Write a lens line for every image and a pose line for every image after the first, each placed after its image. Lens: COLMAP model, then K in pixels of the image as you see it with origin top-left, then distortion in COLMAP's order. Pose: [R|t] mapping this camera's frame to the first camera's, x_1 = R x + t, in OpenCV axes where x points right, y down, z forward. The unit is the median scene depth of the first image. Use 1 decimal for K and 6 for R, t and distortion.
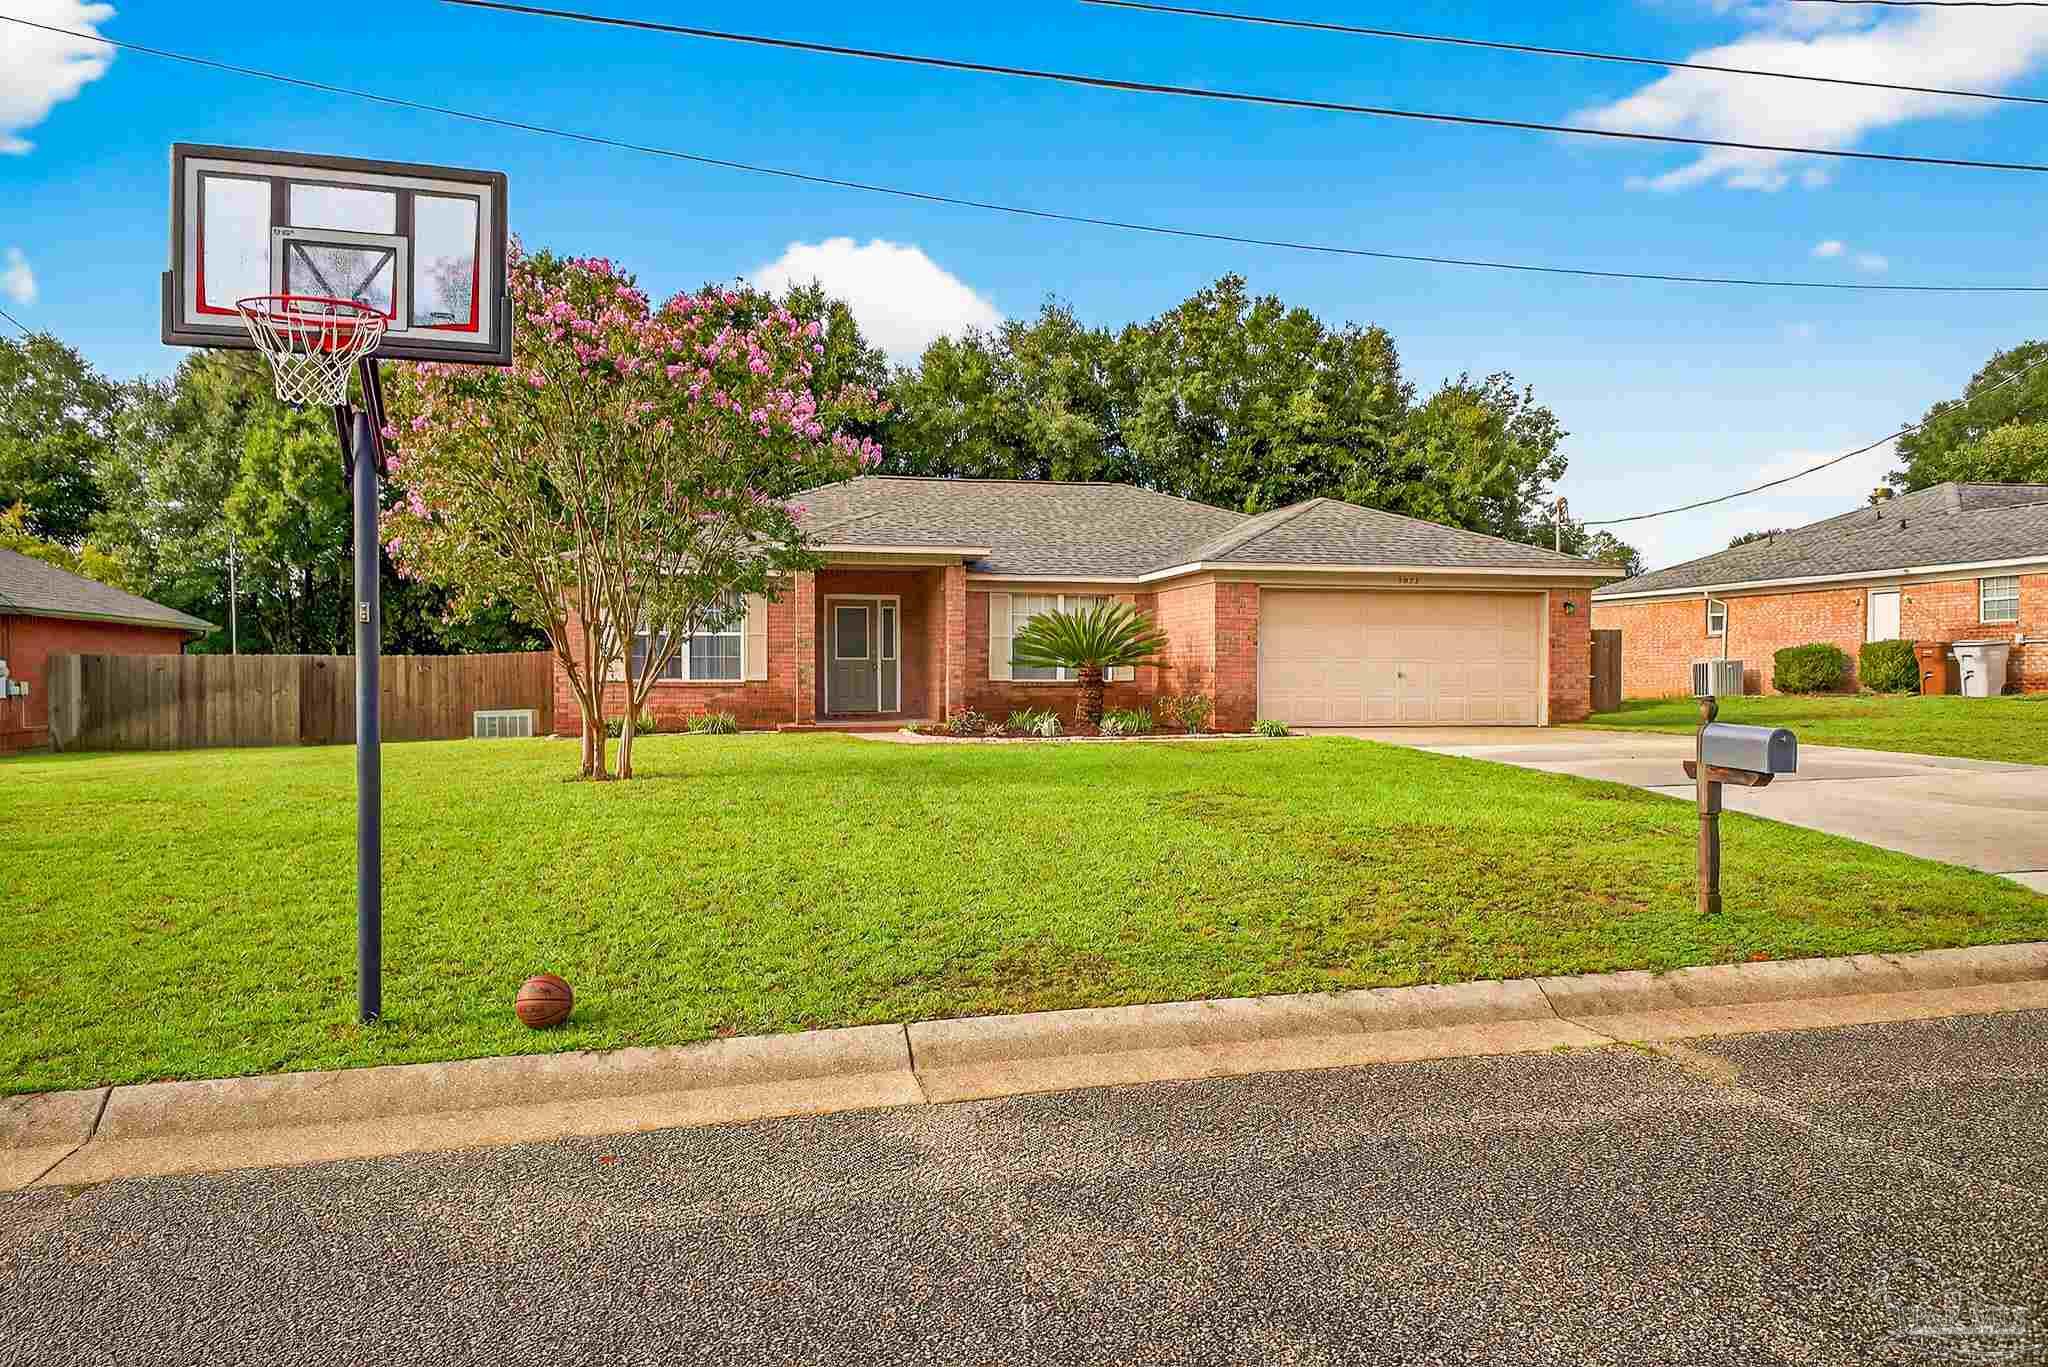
lens RADIAL K [[1141.8, 0, 1002.5], [0, 1141.8, 659.3], [0, 0, 1]] dist [0.000906, -0.001925]
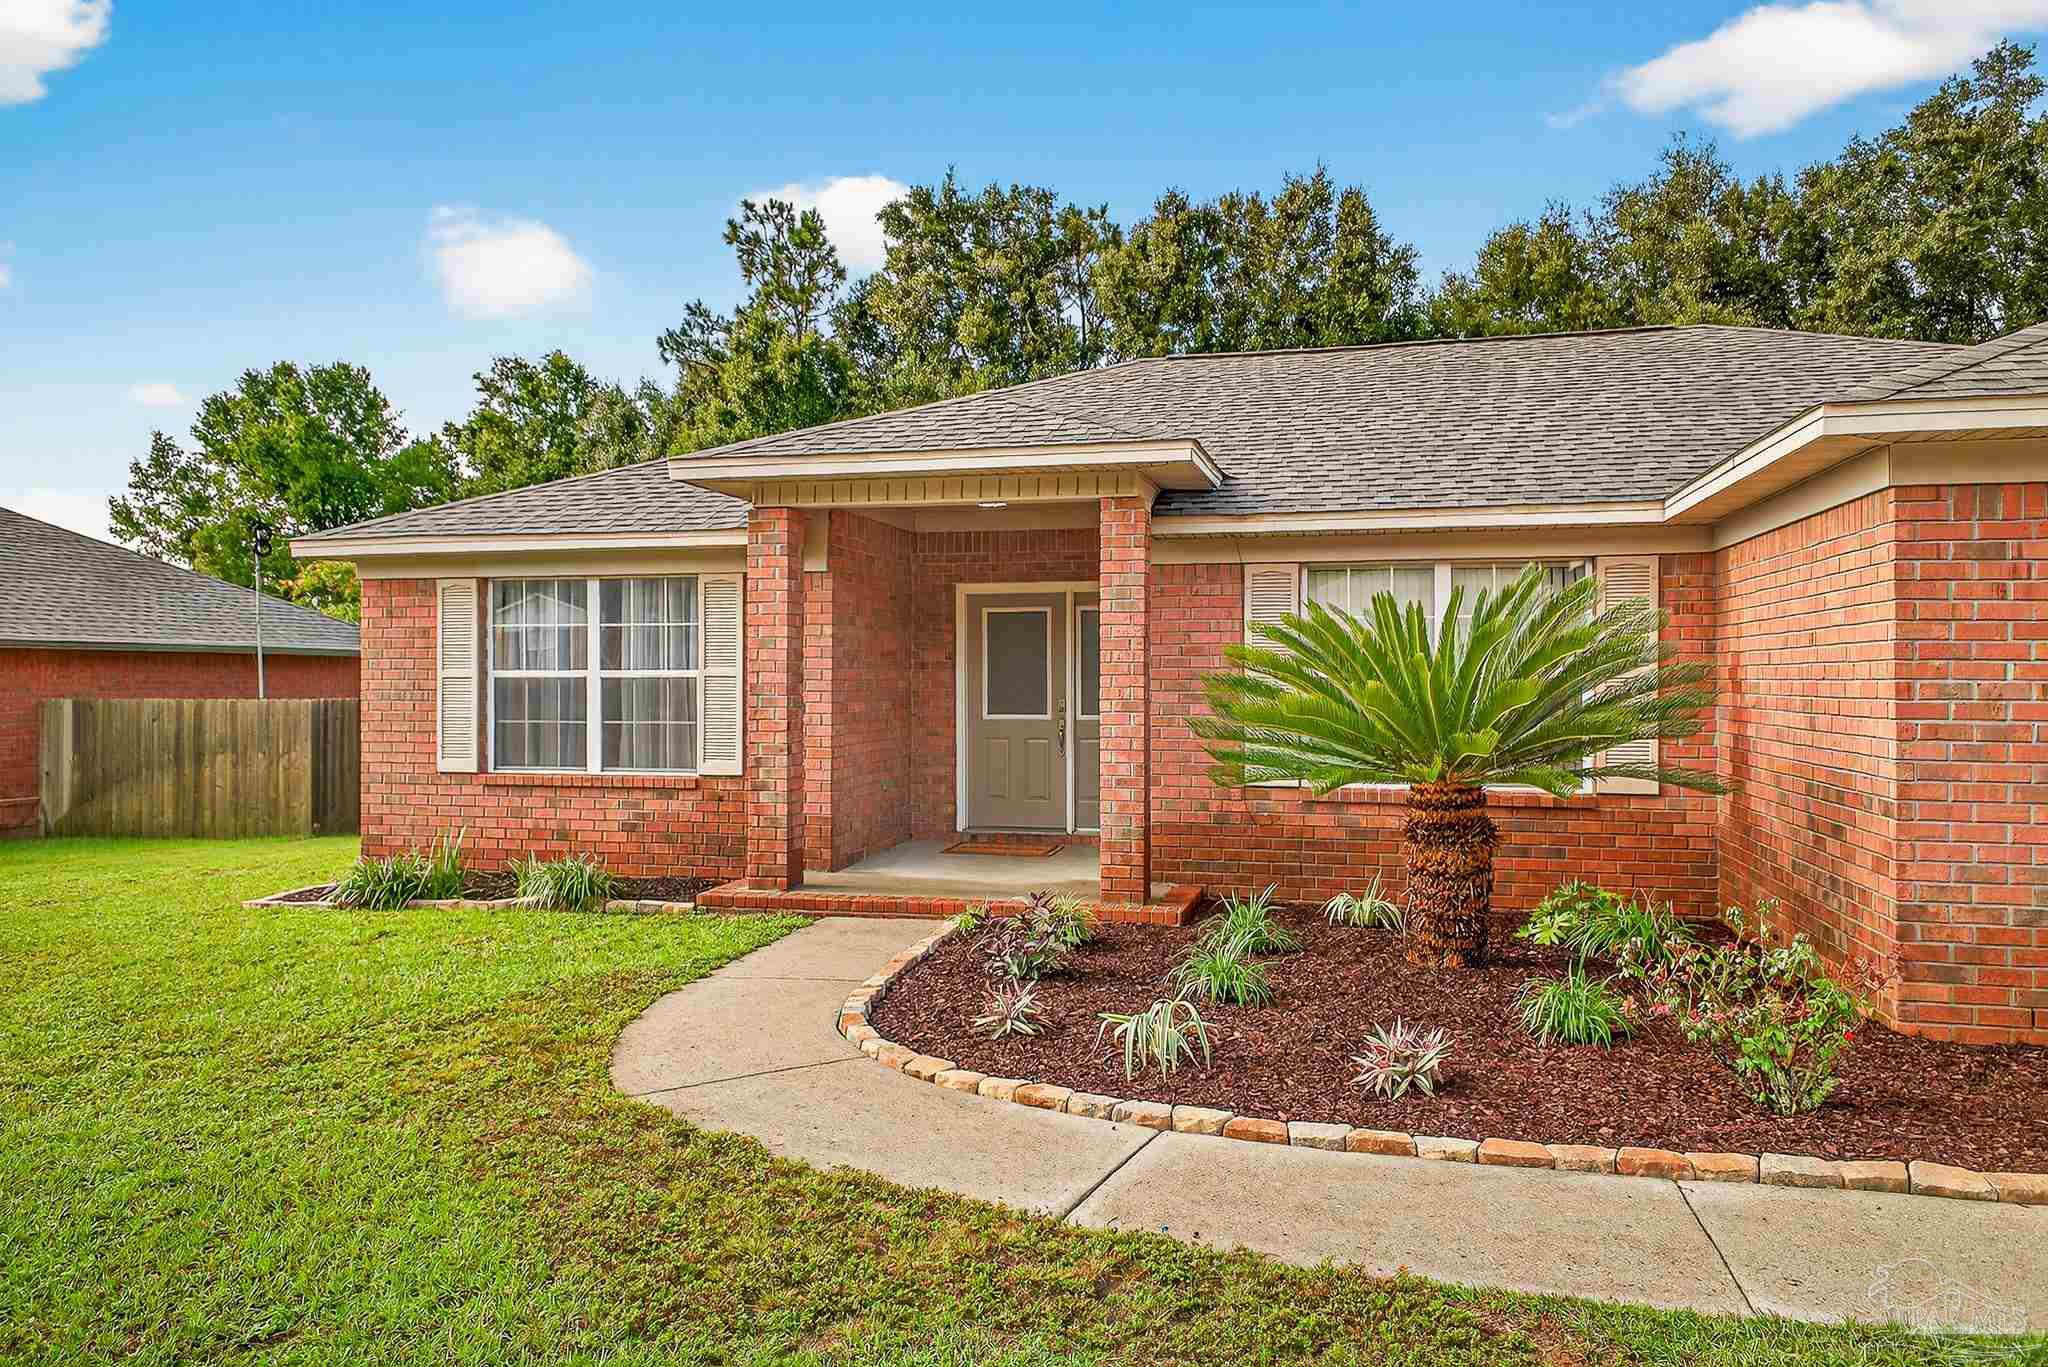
lens RADIAL K [[1317.9, 0, 1054.9], [0, 1317.9, 658.2], [0, 0, 1]] dist [0.020961, -0.017604]
pose [[0.908721, -0.006984, -0.417346, 0.072644], [0.002560, 0.999934, -0.011158, -0.012714], [0.417396, 0.009071, 0.908679, 0.338320]]
